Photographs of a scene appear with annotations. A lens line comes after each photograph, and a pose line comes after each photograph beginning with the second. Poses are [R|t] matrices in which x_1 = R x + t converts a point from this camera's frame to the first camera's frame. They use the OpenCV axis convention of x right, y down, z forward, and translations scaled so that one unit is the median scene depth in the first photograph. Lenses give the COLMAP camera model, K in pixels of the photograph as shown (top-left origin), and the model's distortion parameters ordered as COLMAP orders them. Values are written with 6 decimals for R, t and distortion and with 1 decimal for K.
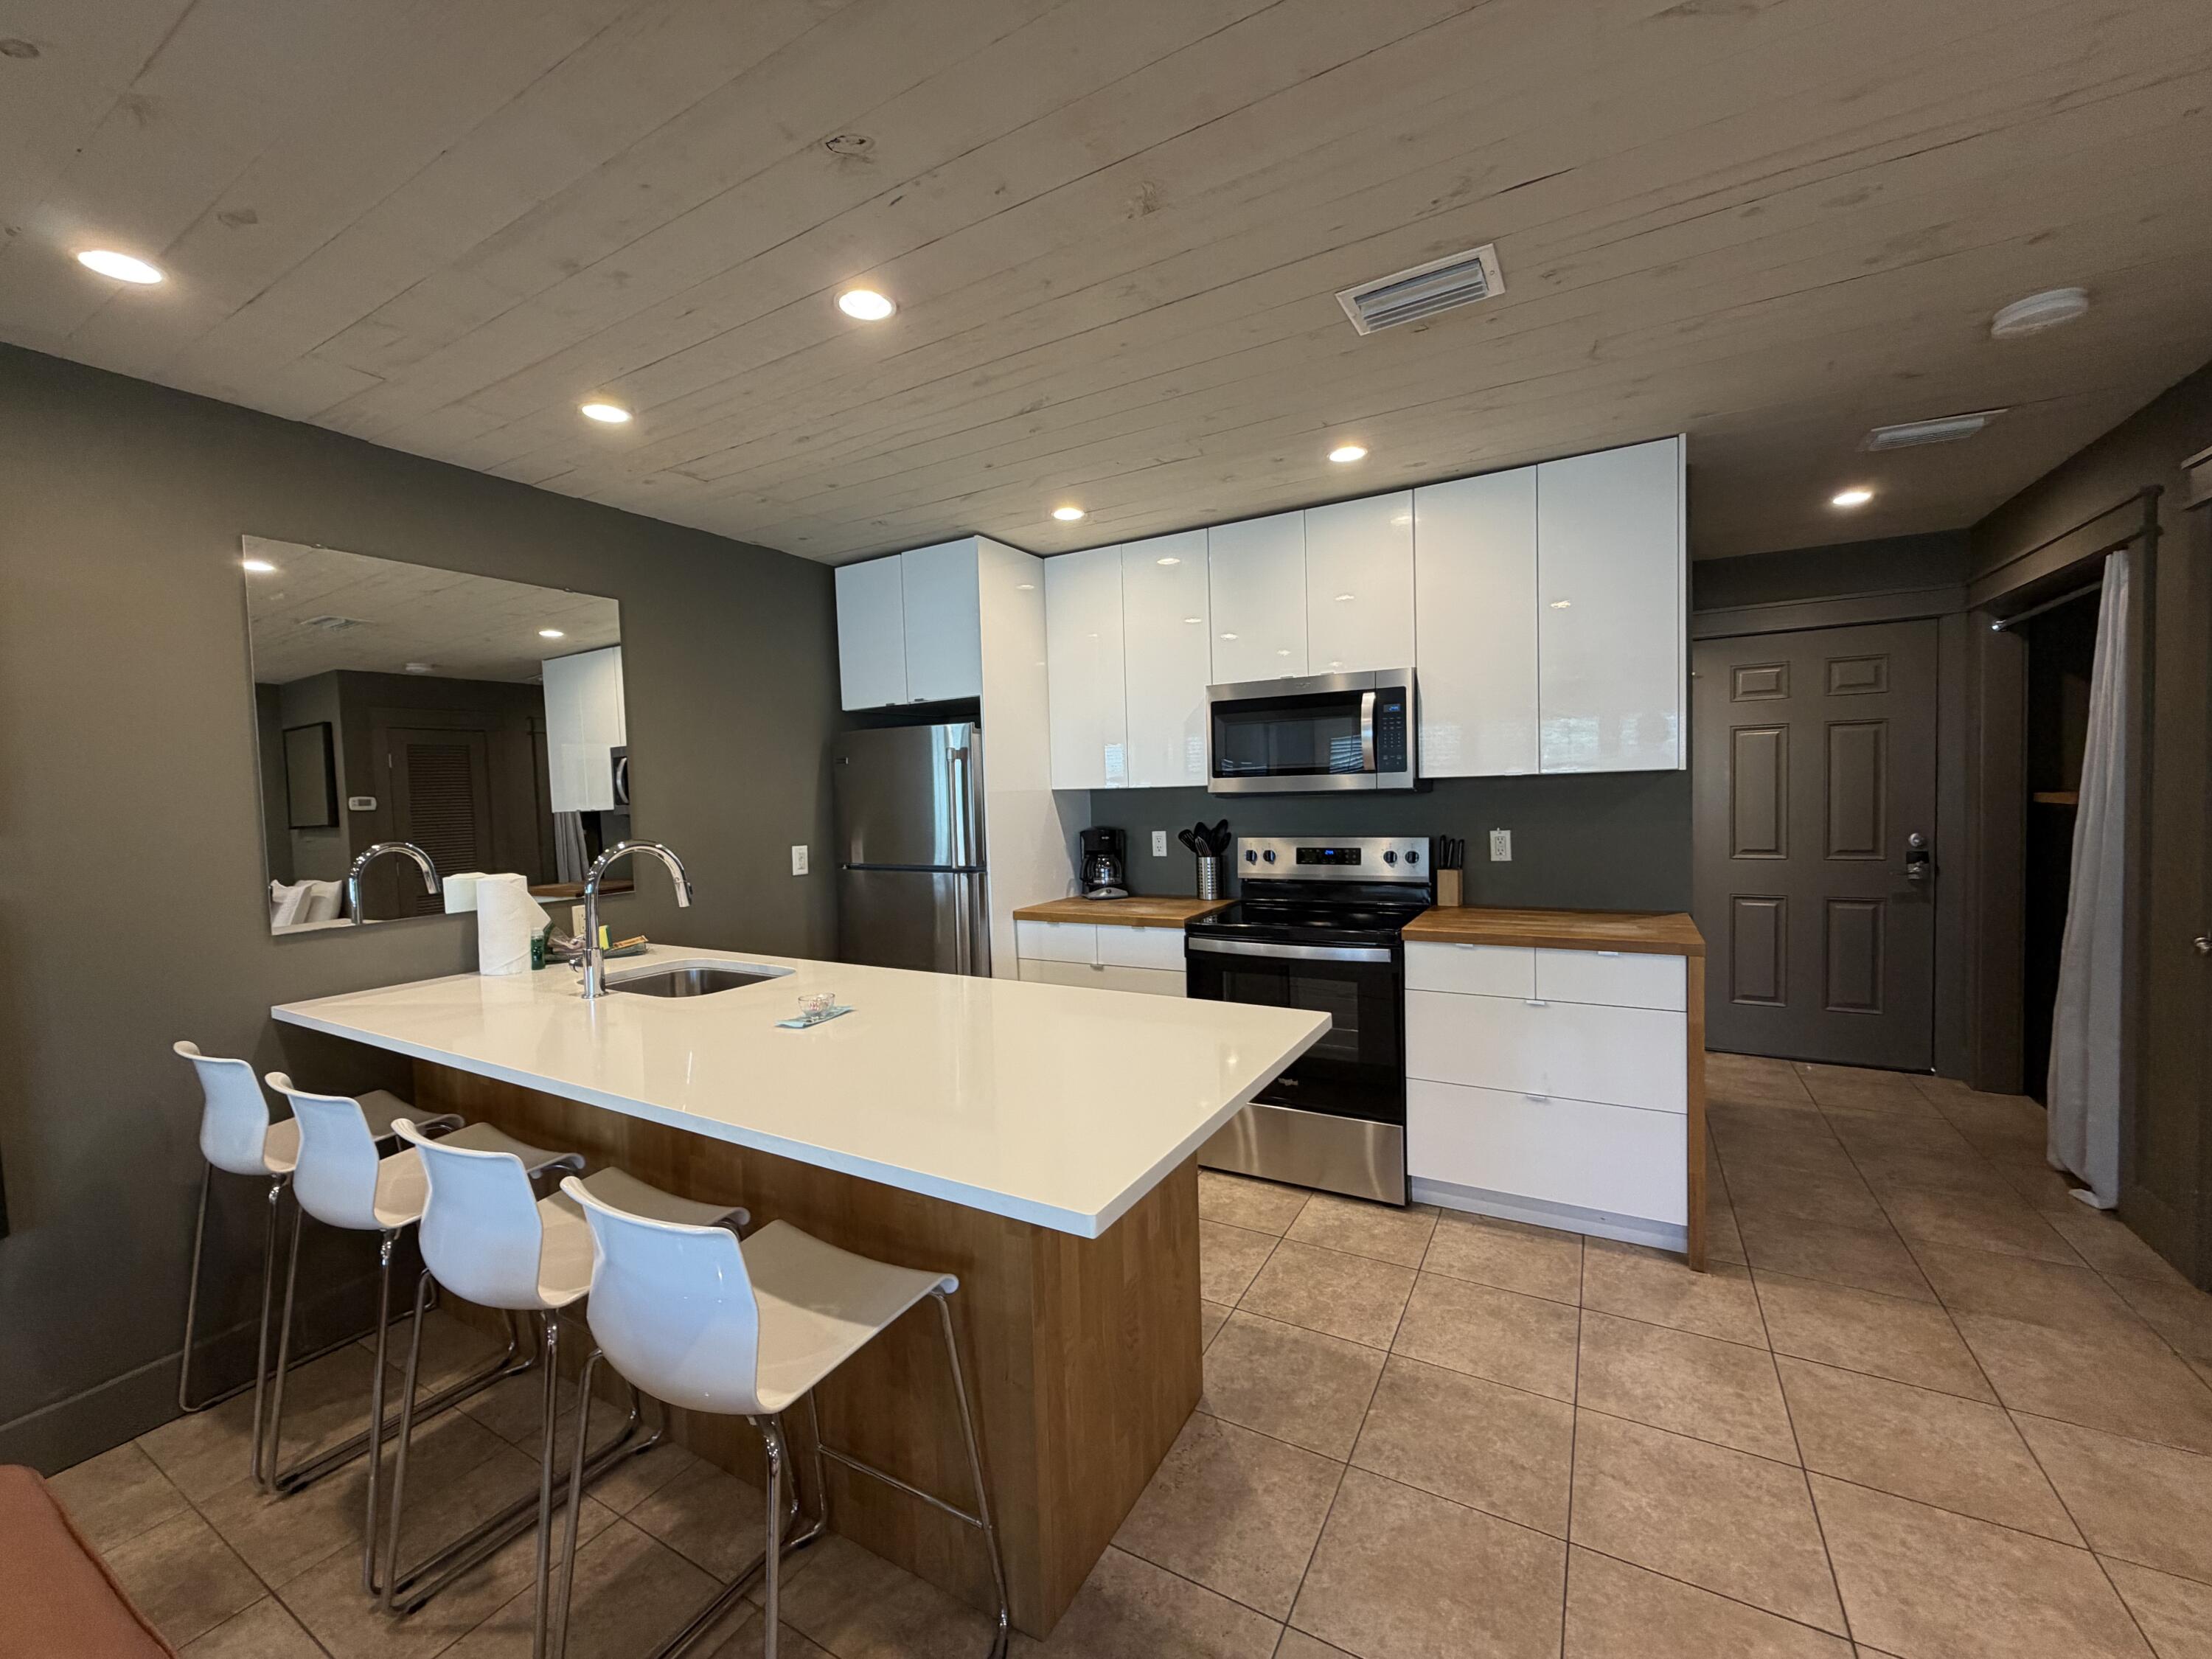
lens RADIAL K [[881.6, 0, 1097.6], [0, 881.6, 830.0], [0, 0, 1]] dist [0.000882, -0.000245]
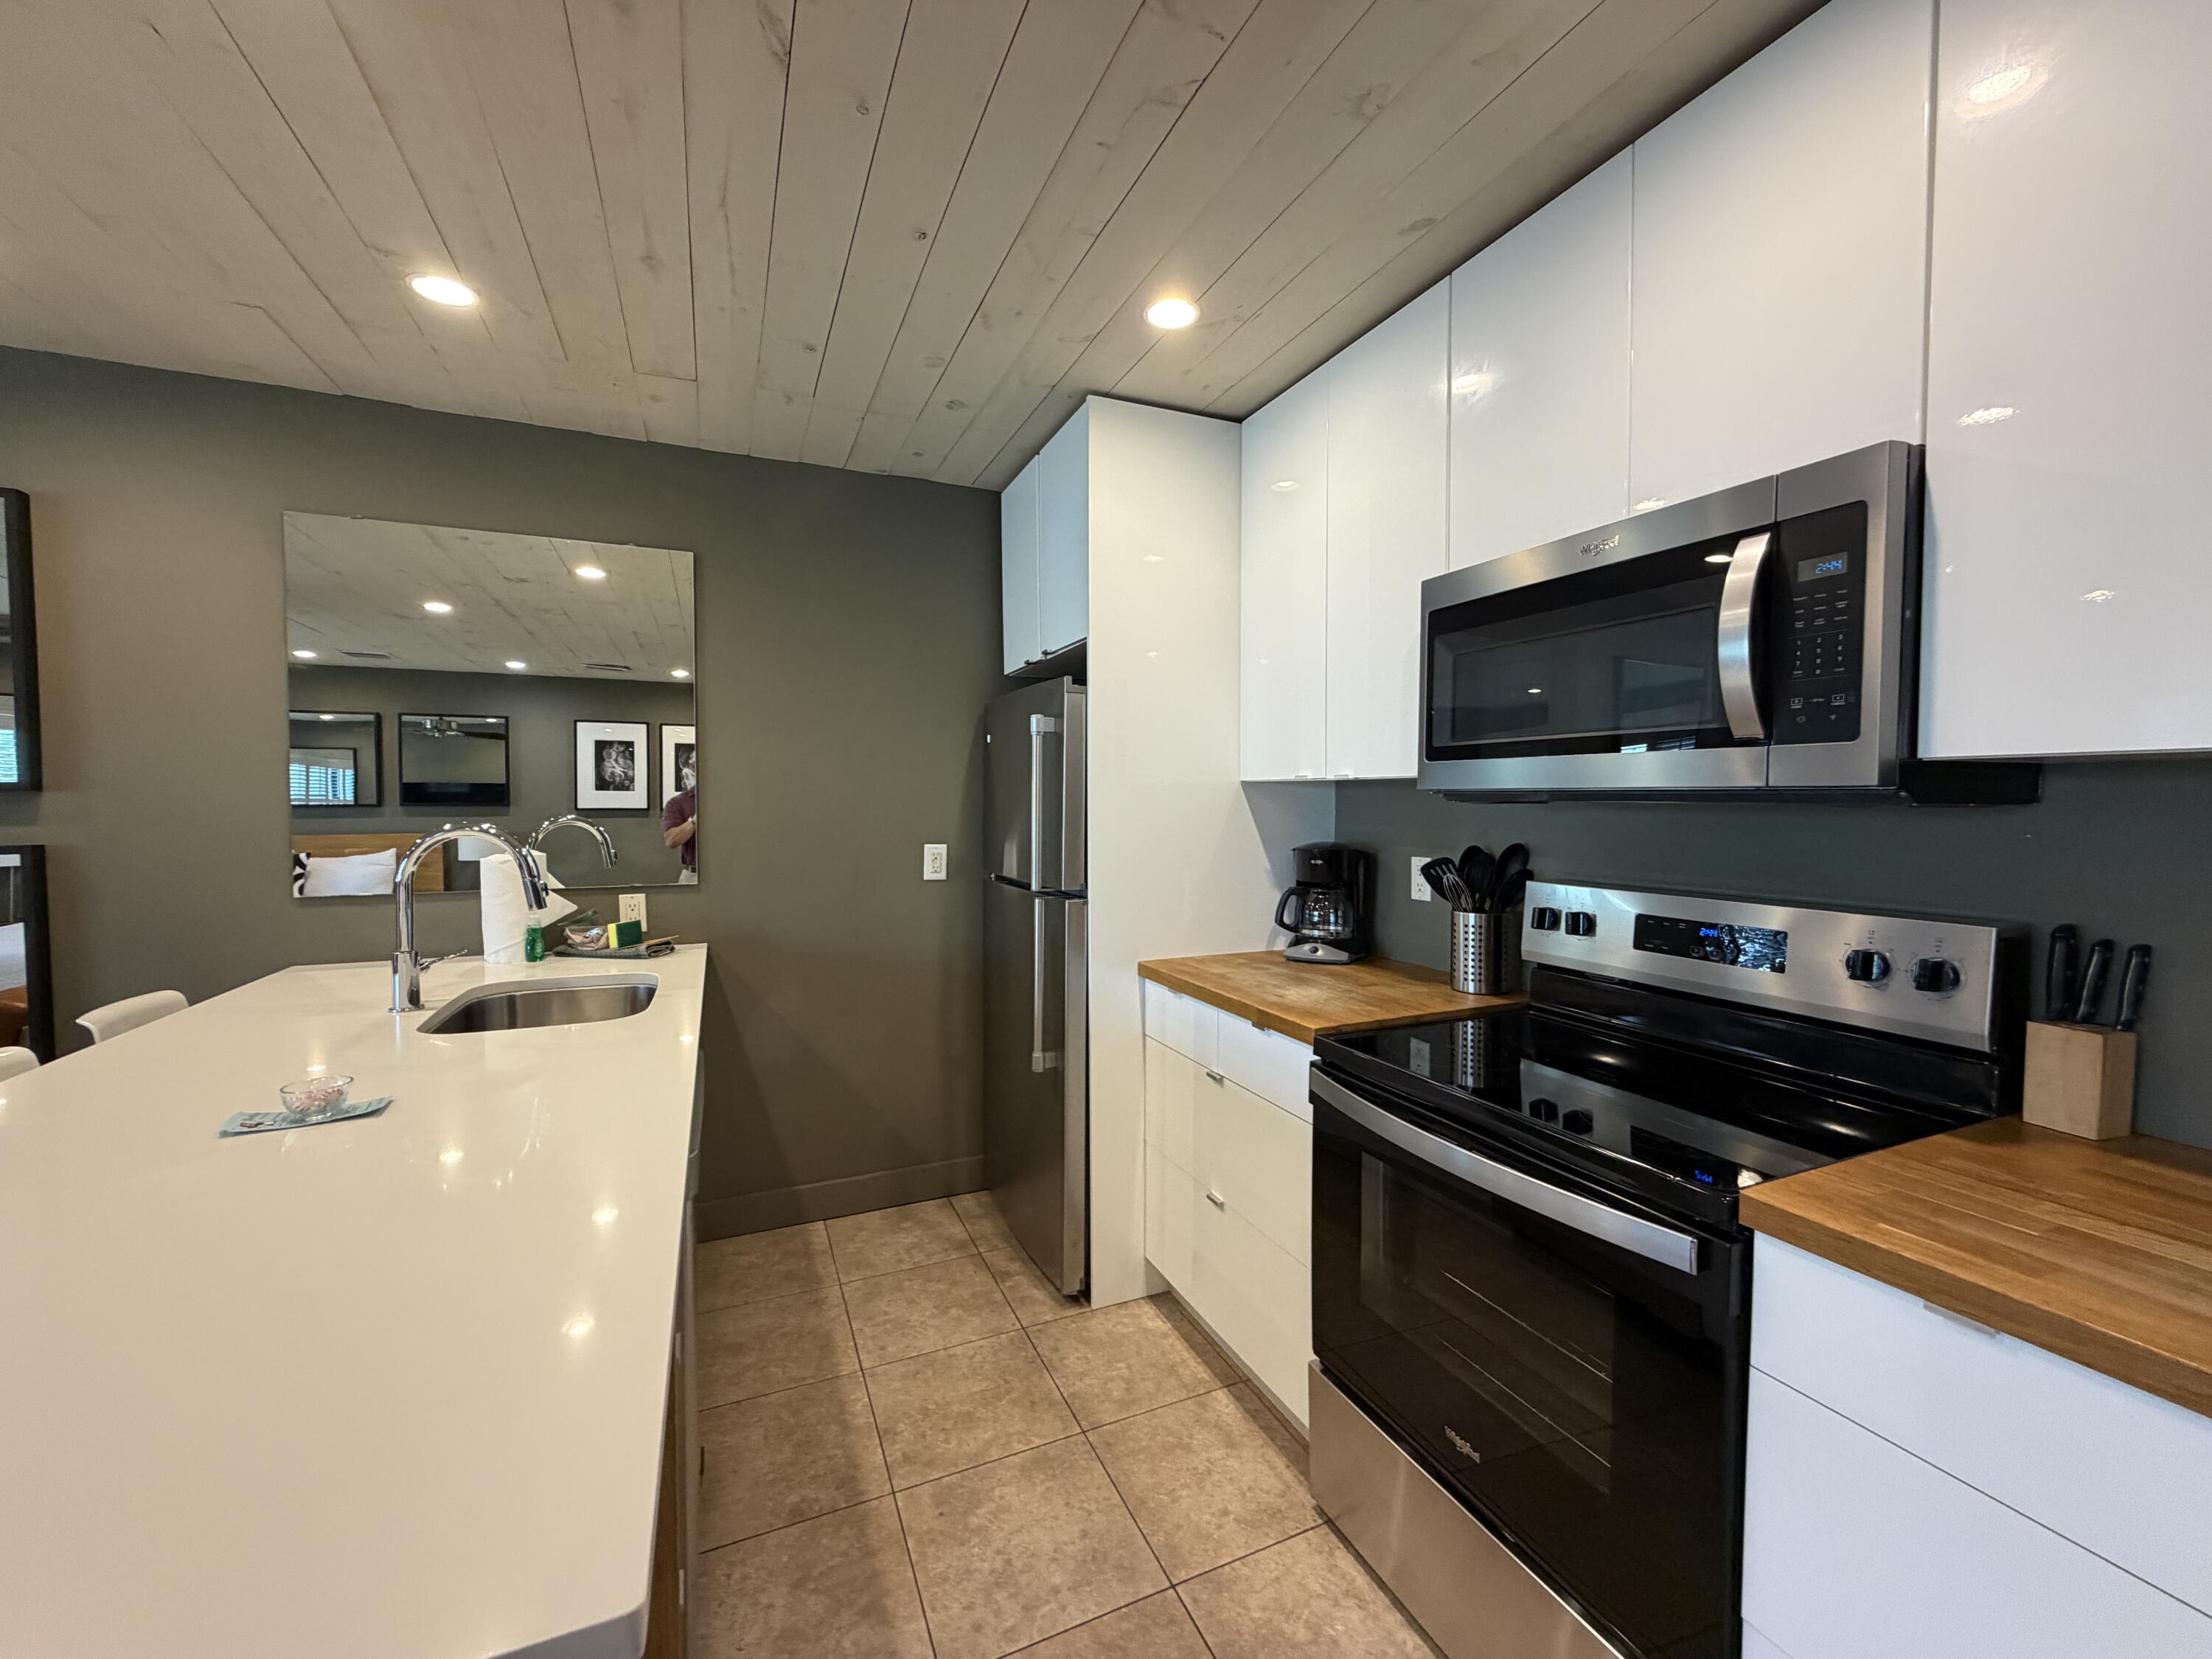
lens RADIAL K [[878.0, 0, 1104.0], [0, 878.0, 827.4], [0, 0, 1]] dist [0.000807, 0.000055]
pose [[0.807169, 0.050717, -0.588138, 0.343833], [-0.052915, 0.998508, 0.013483, -0.021767], [0.587944, 0.020238, 0.808649, 0.582642]]
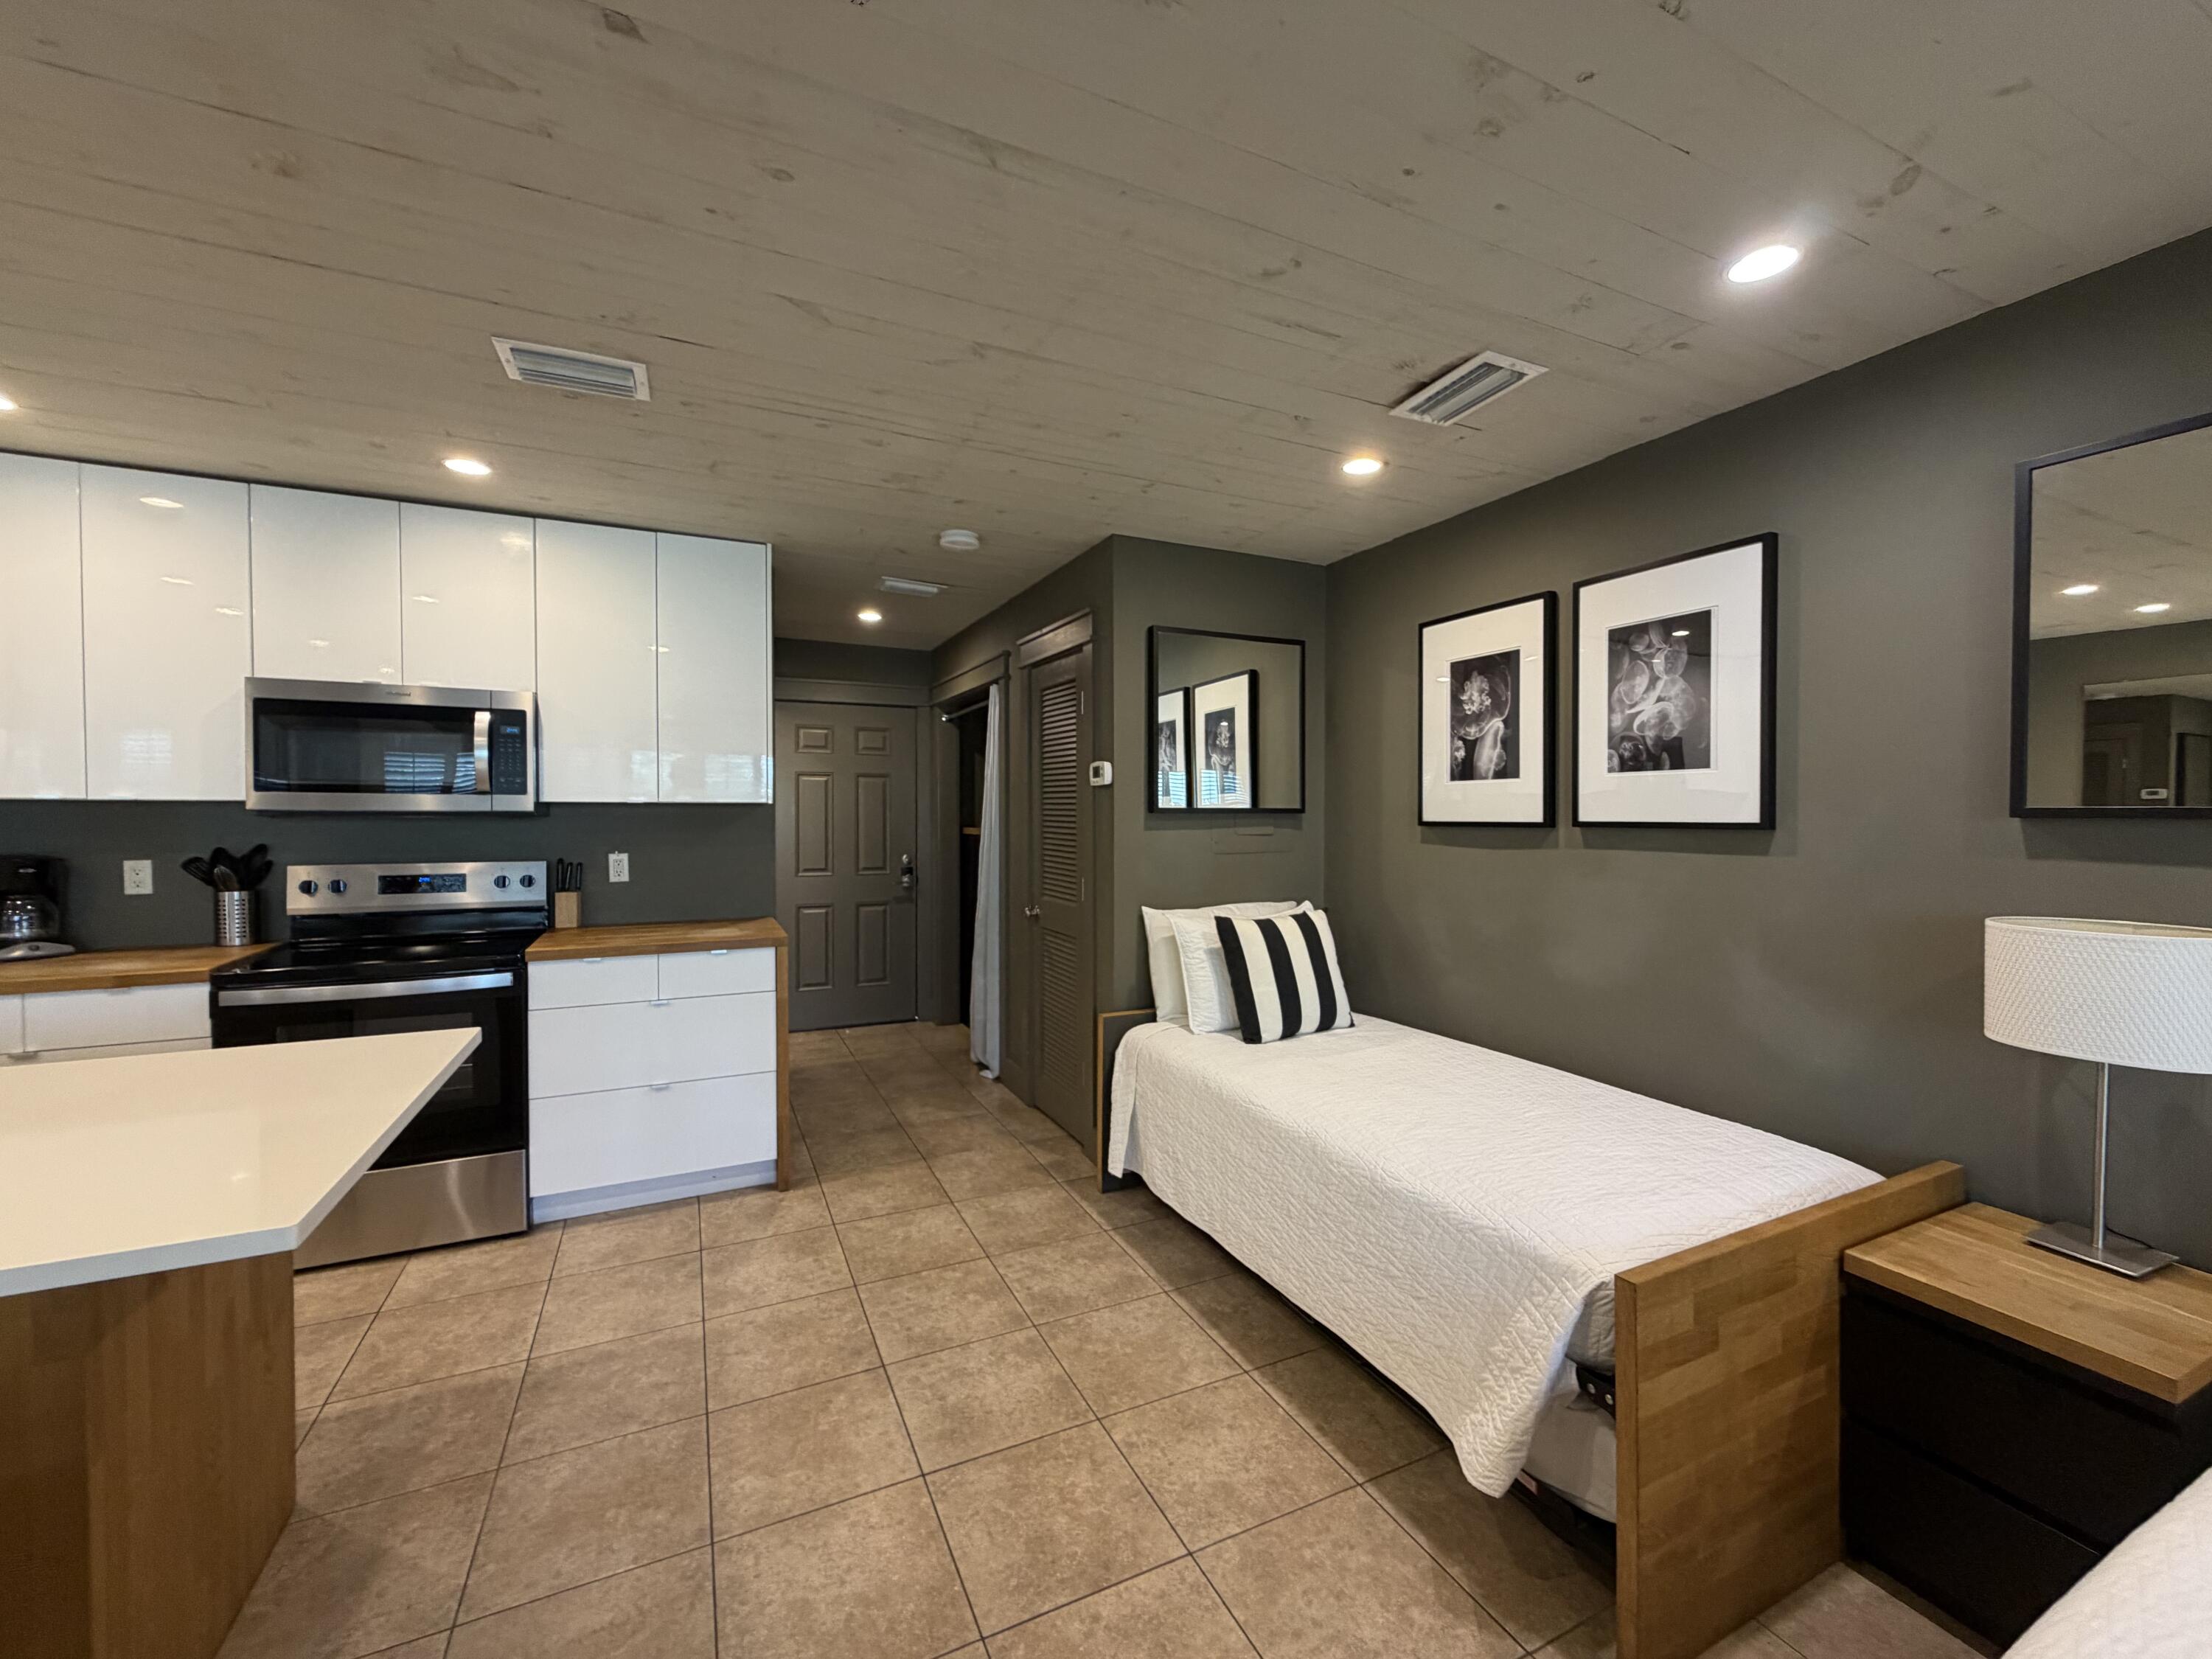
lens RADIAL K [[881.6, 0, 1097.6], [0, 881.6, 830.0], [0, 0, 1]] dist [0.000882, -0.000245]
pose [[0.569953, 0.014182, 0.821555, -0.112239], [0.015725, 0.999480, -0.028163, 0.013427], [-0.821527, 0.028971, 0.569434, -0.113131]]
